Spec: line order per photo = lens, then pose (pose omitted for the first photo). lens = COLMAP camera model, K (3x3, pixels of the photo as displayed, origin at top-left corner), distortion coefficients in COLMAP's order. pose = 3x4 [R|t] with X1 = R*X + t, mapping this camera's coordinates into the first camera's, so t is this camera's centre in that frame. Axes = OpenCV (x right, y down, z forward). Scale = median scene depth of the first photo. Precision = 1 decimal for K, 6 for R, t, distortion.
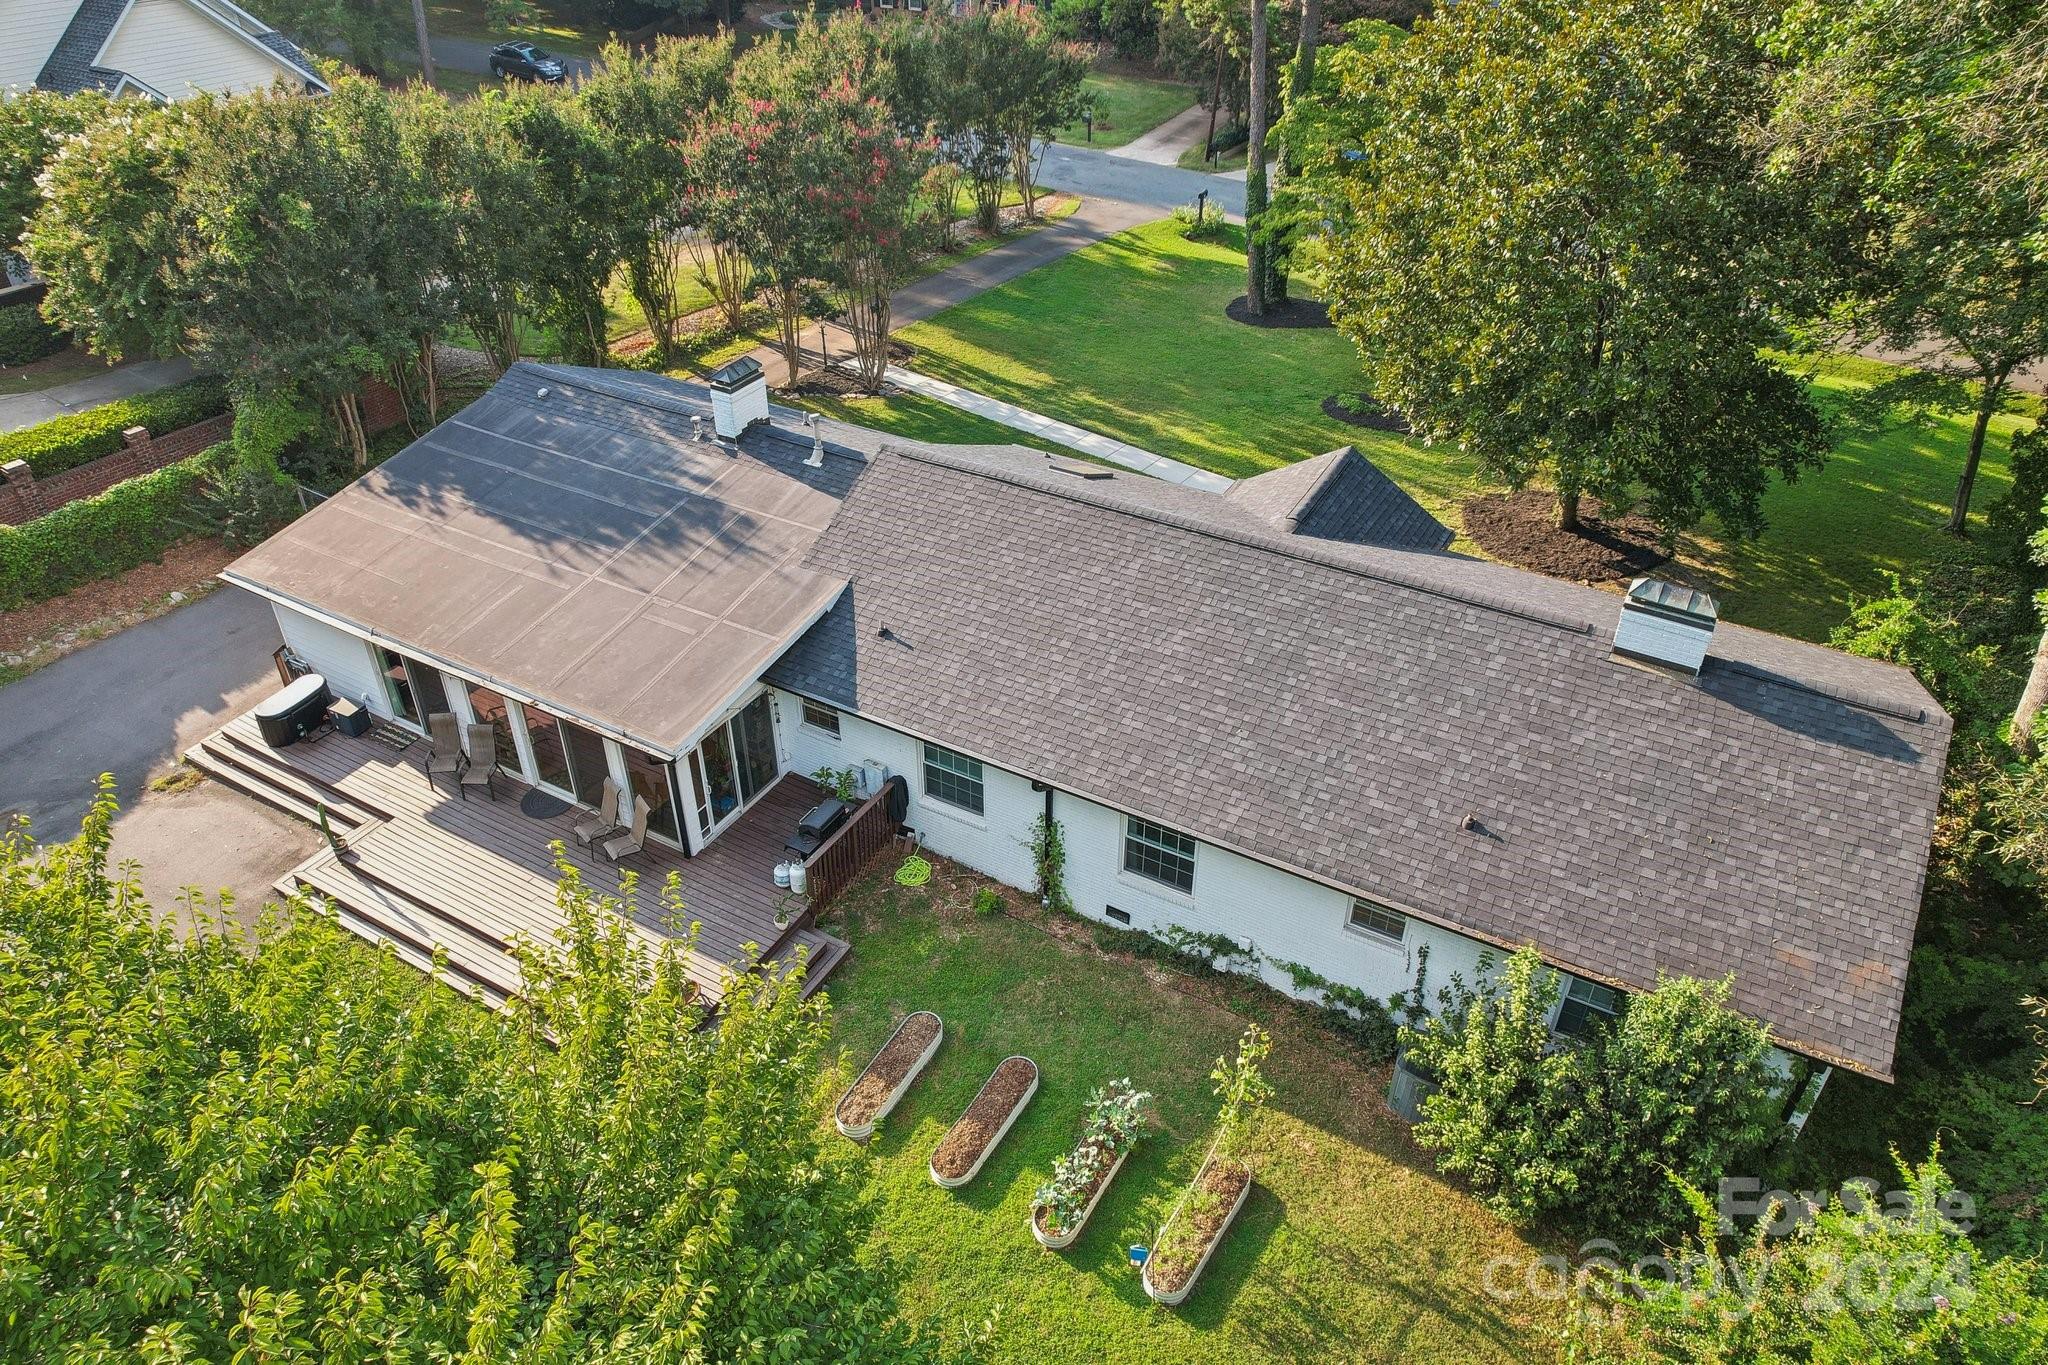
lens RADIAL K [[1390.0, 0, 1024.0], [0, 1390.0, 682.5], [0, 0, 1]] dist [-0.039785, 0.000377]
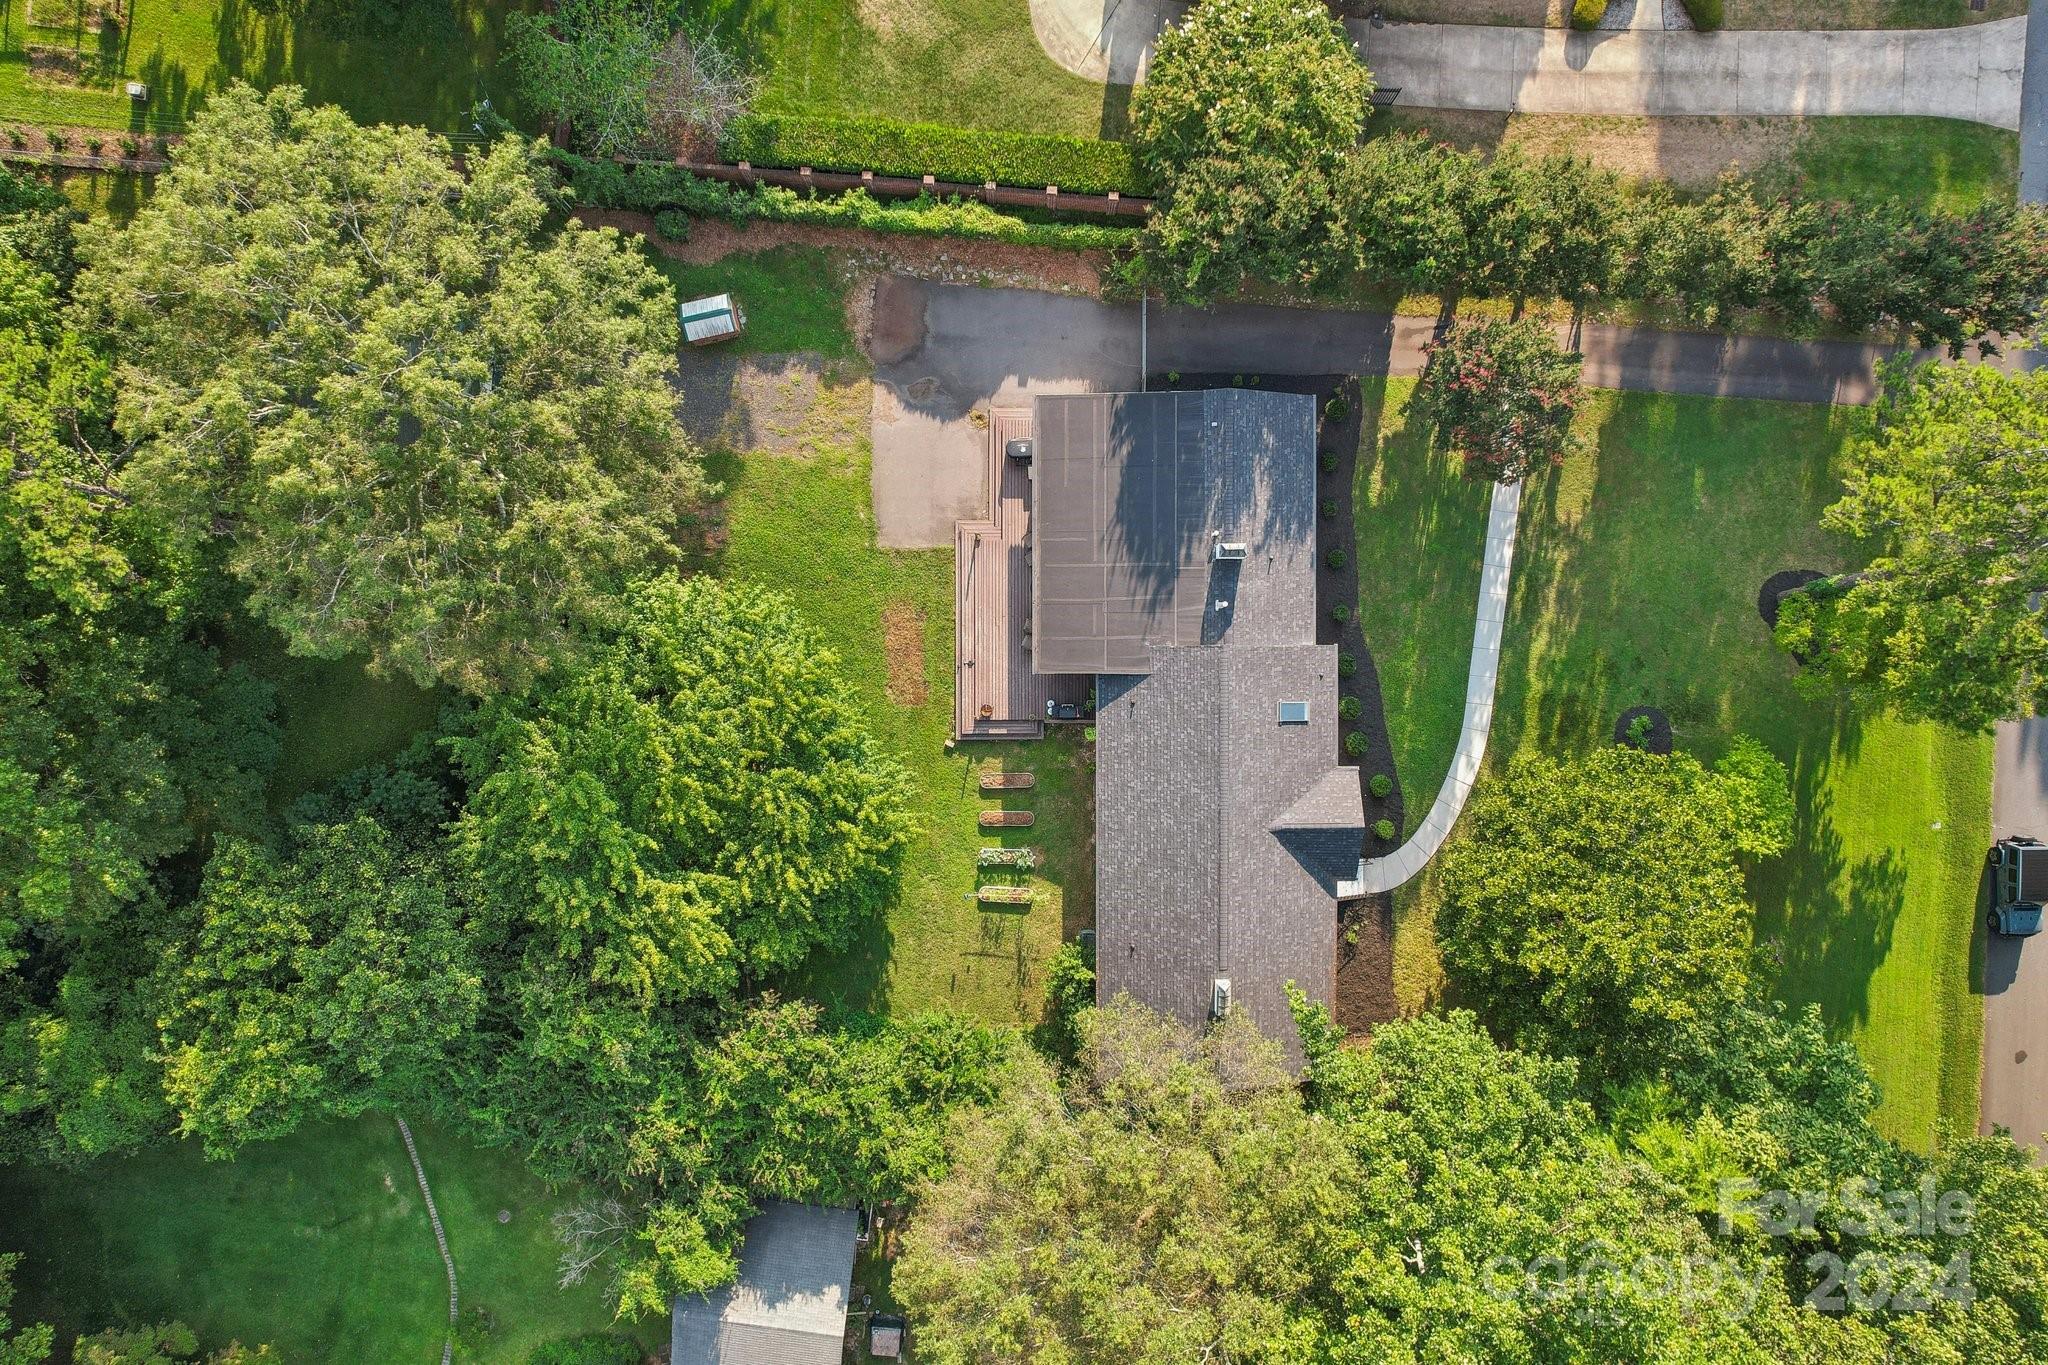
lens RADIAL K [[1390.0, 0, 1024.0], [0, 1390.0, 682.5], [0, 0, 1]] dist [-0.039785, 0.000377]
pose [[0.499646, 0.866146, 0.012023, -0.246934], [-0.522049, 0.290016, 0.802095, -1.819126], [0.691244, -0.407040, 0.597076, -0.542225]]
